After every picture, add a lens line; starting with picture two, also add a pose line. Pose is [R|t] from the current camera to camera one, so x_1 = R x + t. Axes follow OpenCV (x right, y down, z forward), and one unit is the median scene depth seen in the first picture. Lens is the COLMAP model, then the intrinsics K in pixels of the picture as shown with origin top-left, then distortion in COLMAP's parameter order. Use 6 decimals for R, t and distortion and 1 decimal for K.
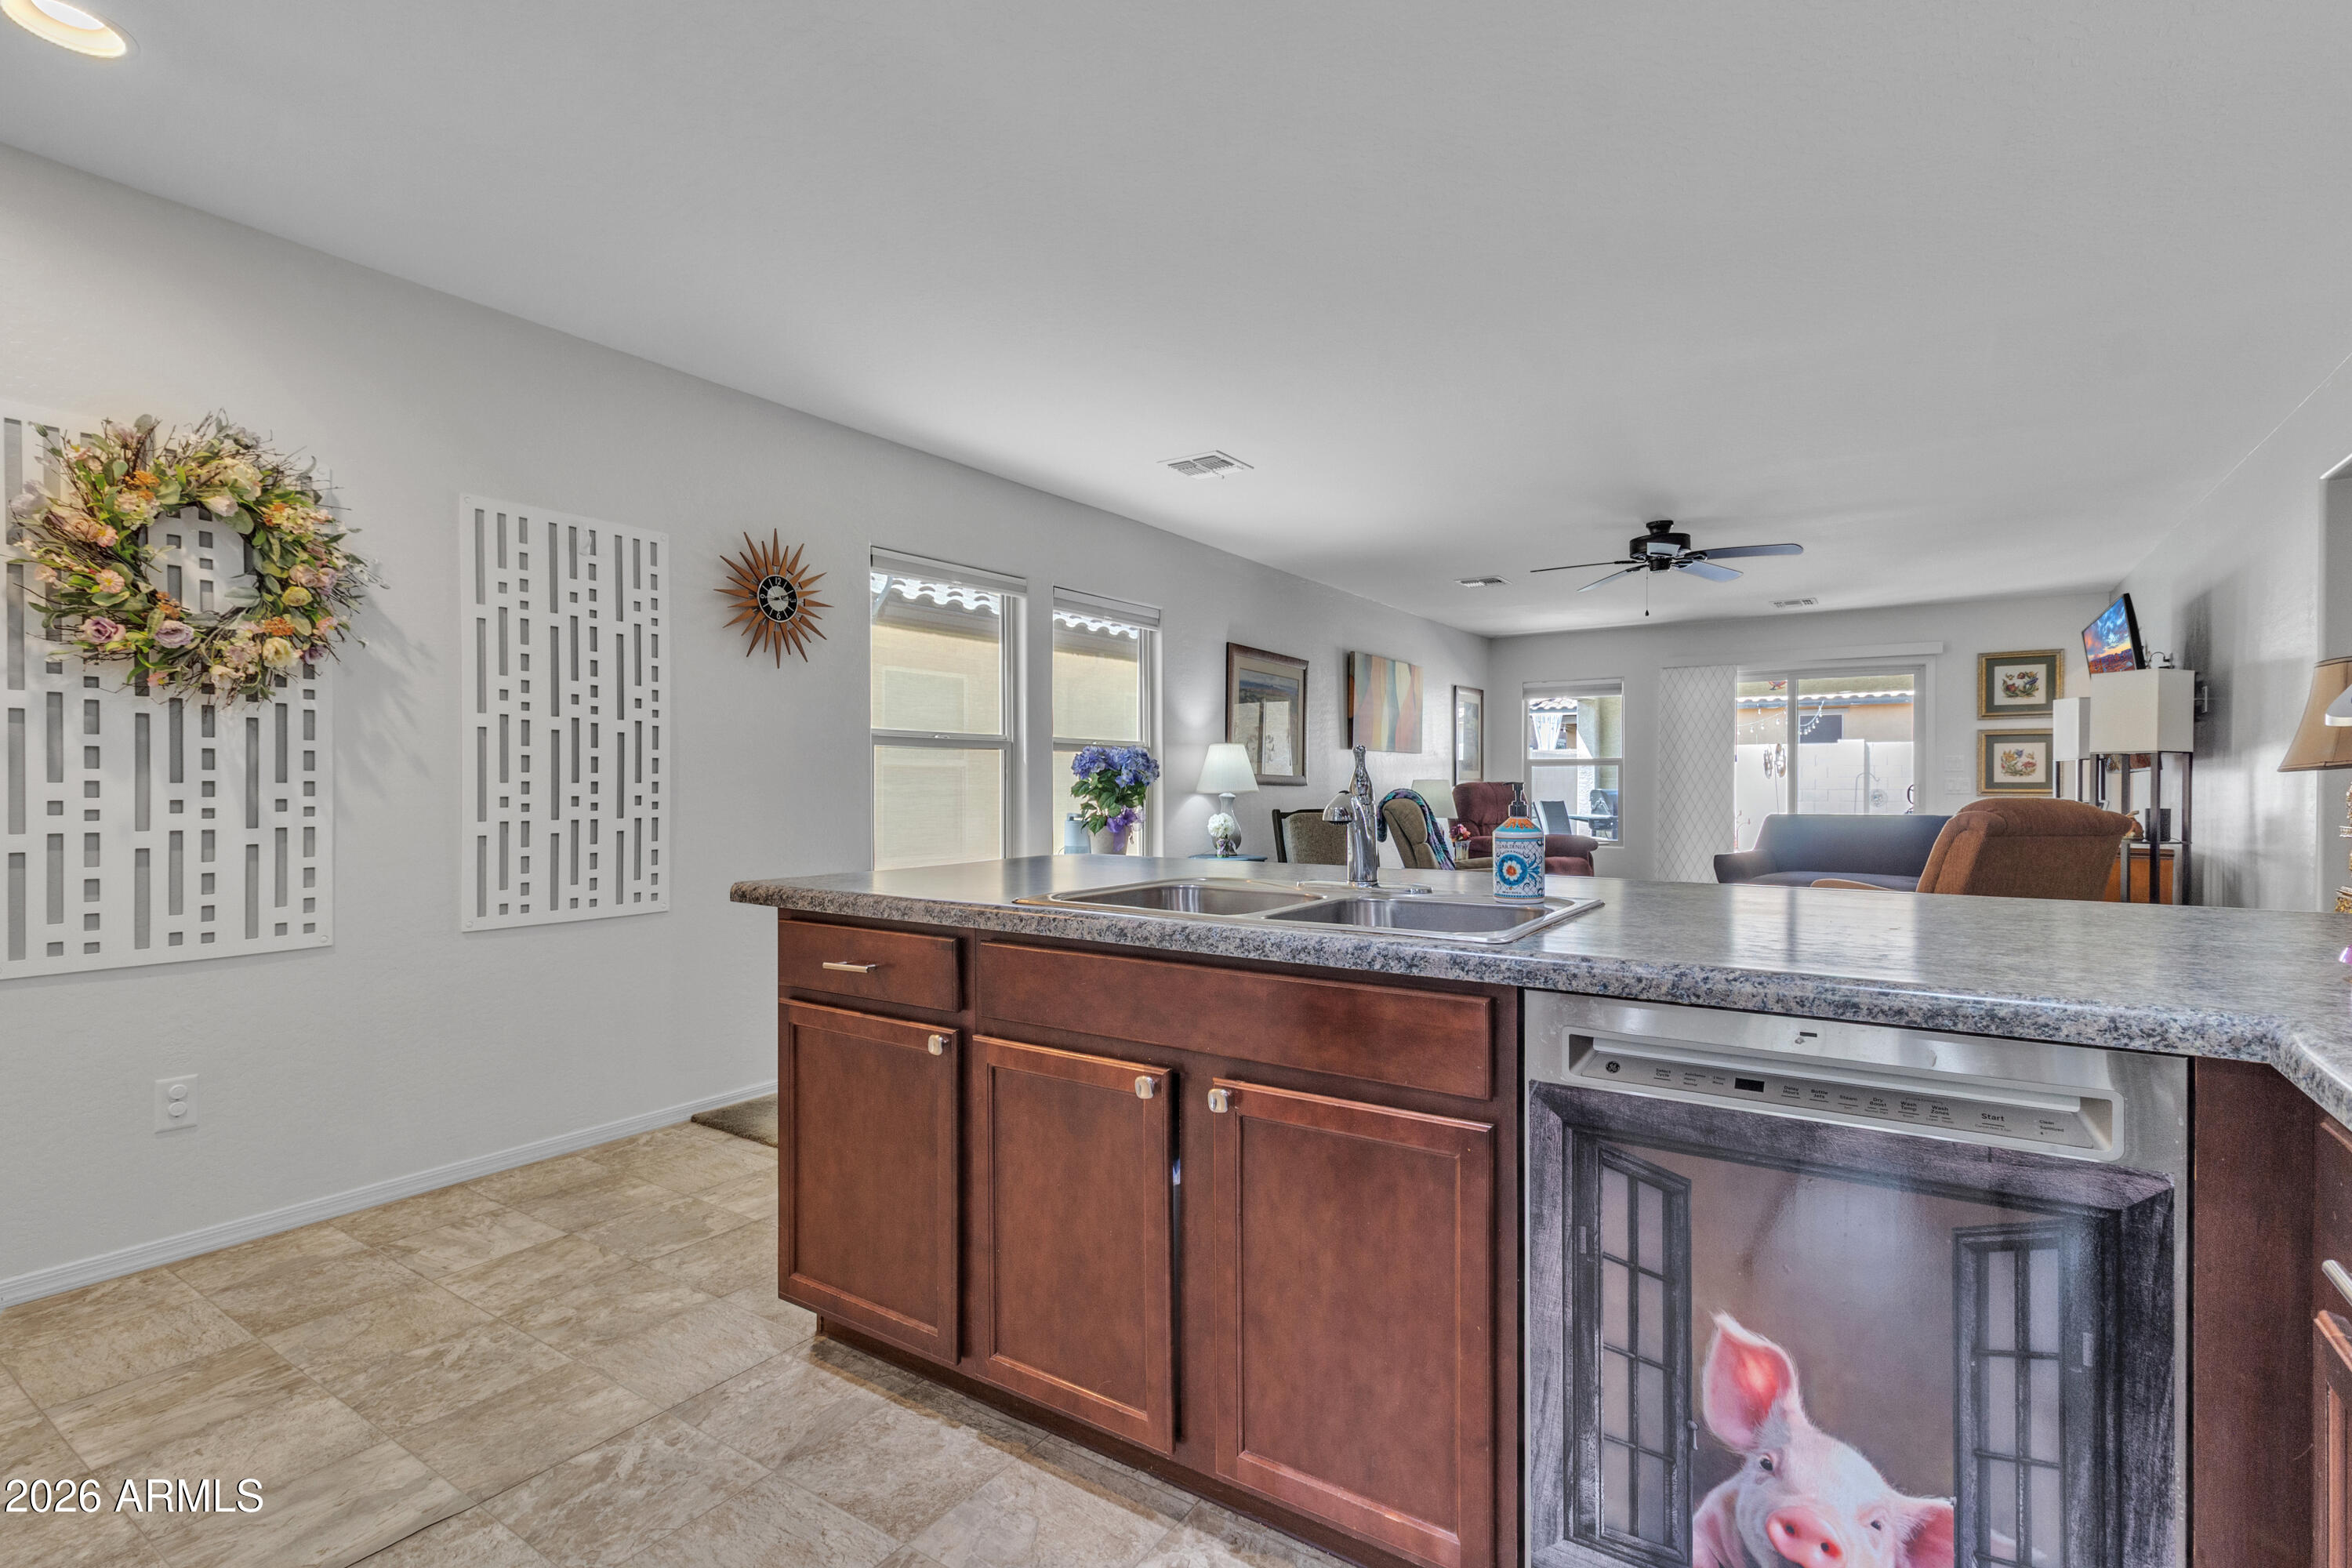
lens RADIAL K [[1099.4, 0, 1185.0], [0, 1099.4, 793.9], [0, 0, 1]] dist [0.008079, -0.001685]
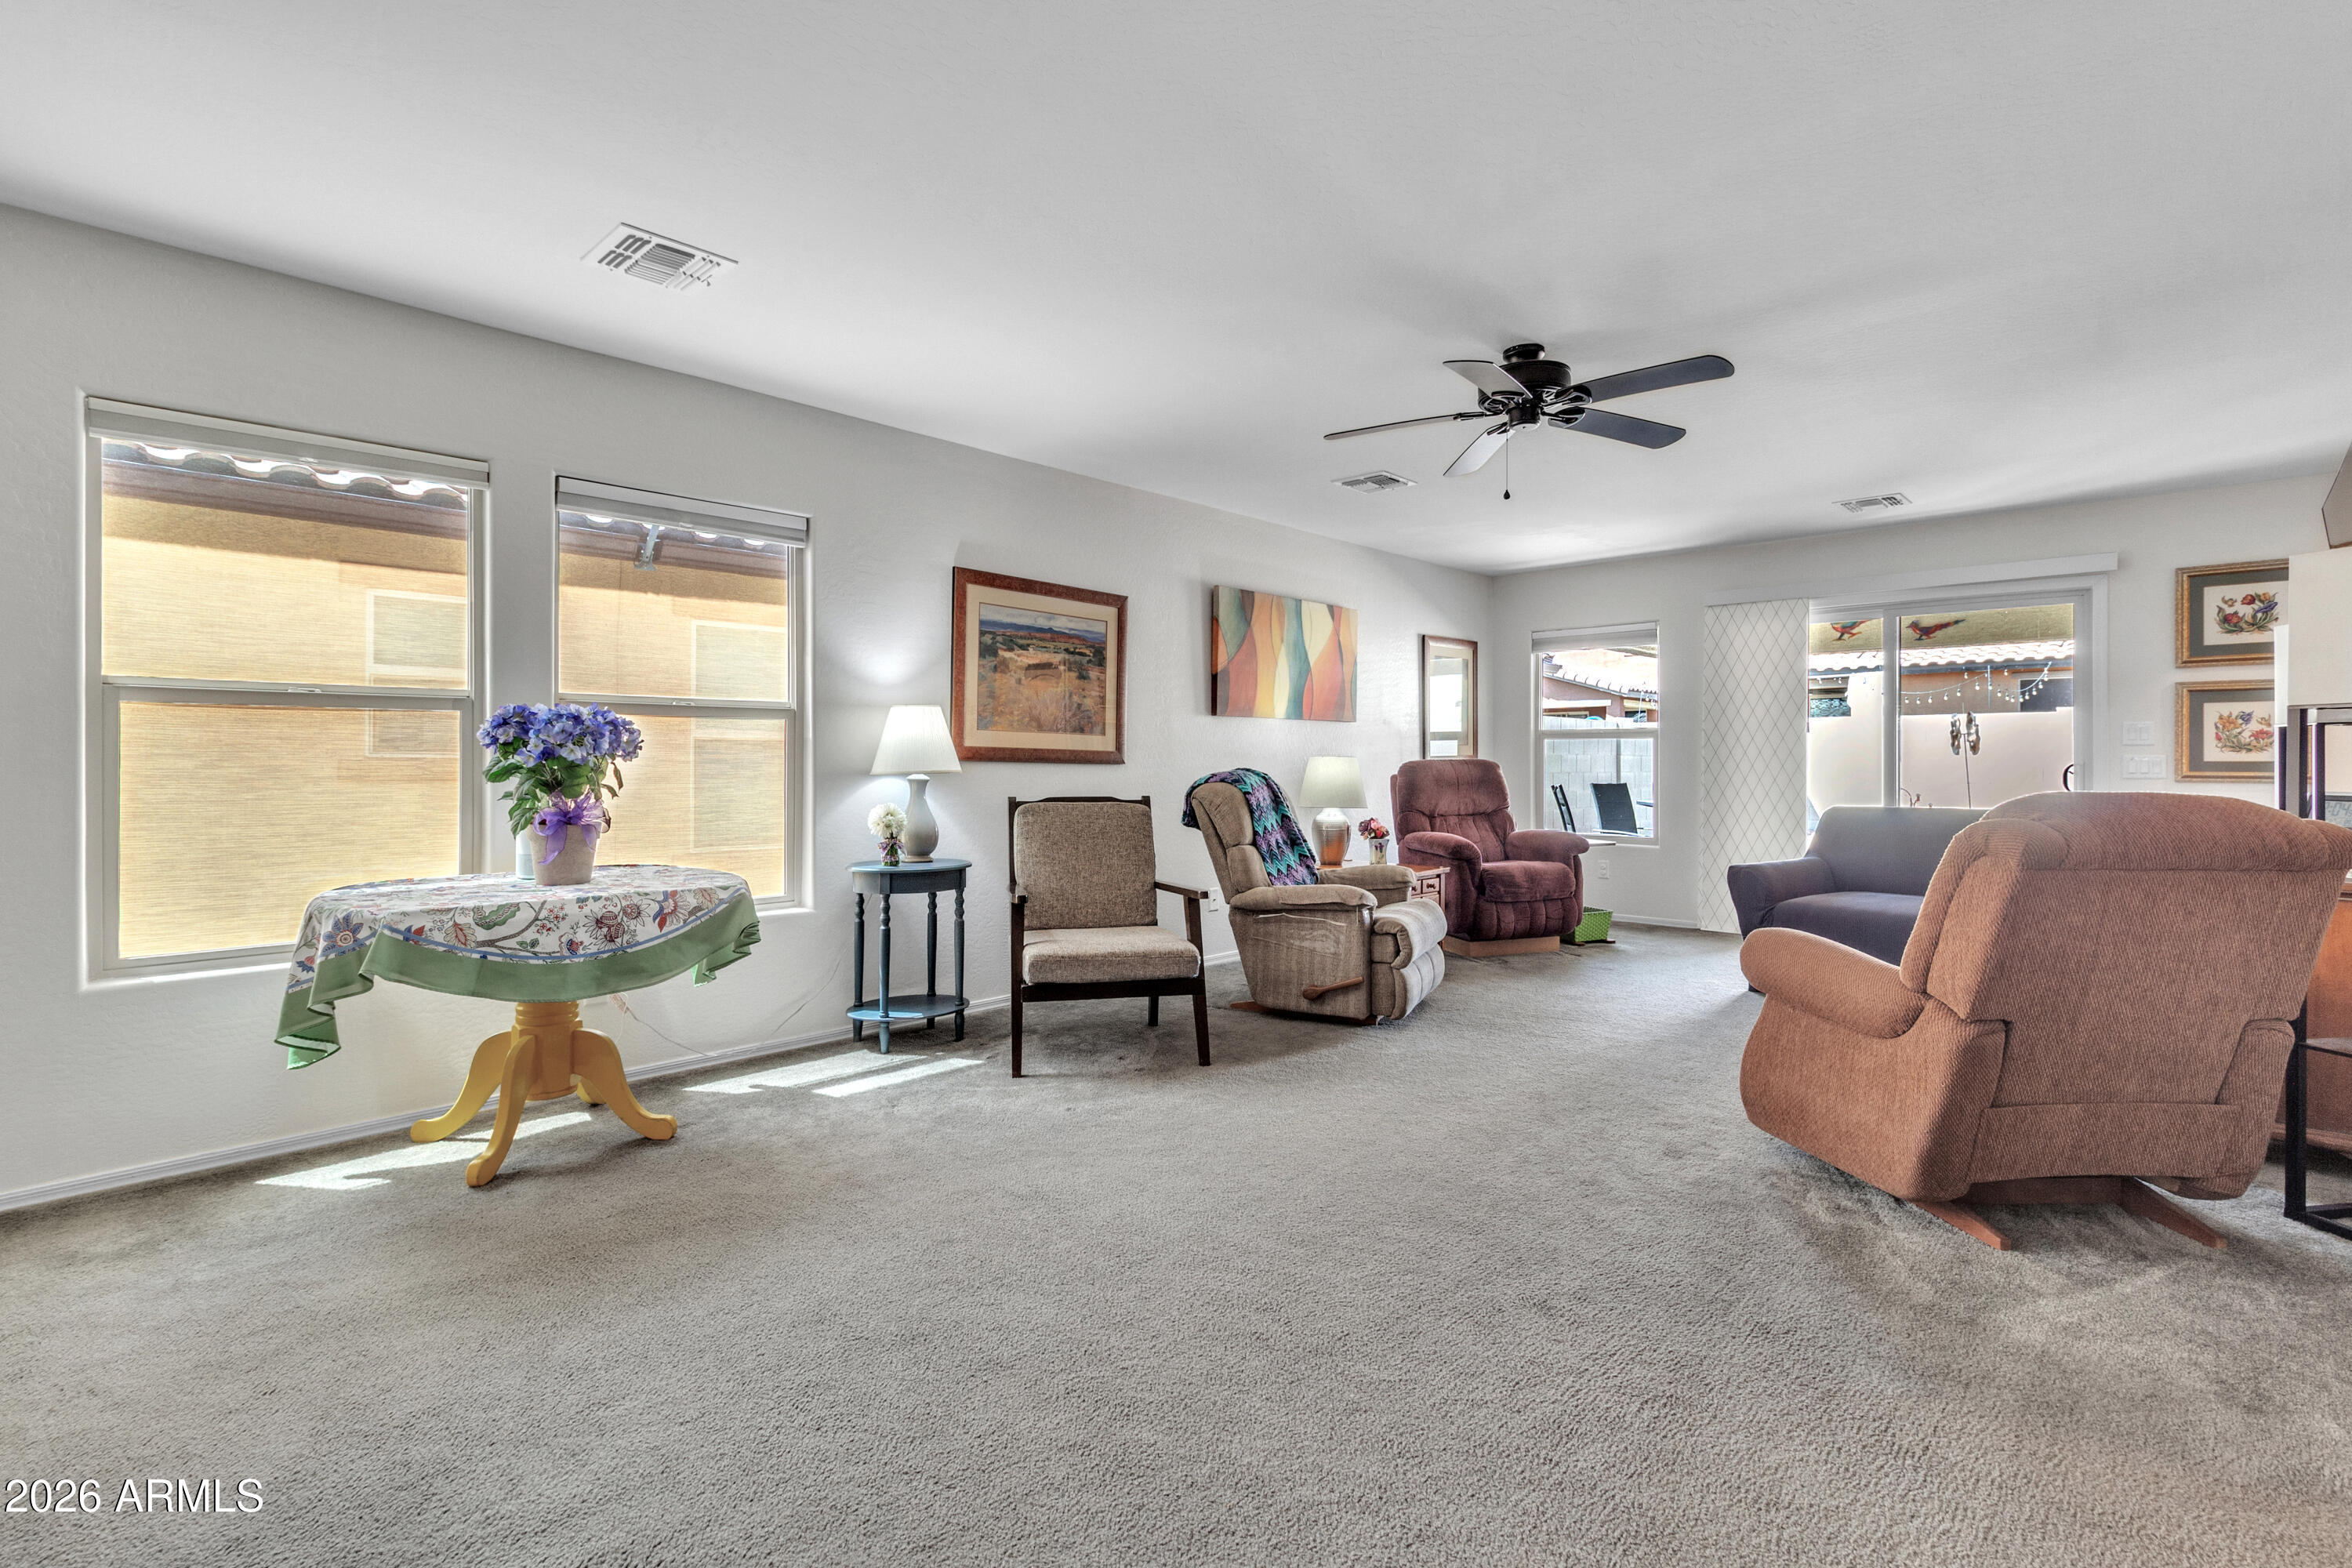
lens RADIAL K [[1099.4, 0, 1176.0], [0, 1099.4, 765.3], [0, 0, 1]] dist [0.008079, -0.001685]
pose [[0.986182, 0.002447, -0.165646, 0.529919], [-0.003166, 0.999987, -0.004071, -0.008051], [0.165634, 0.004540, 0.986177, 0.547116]]
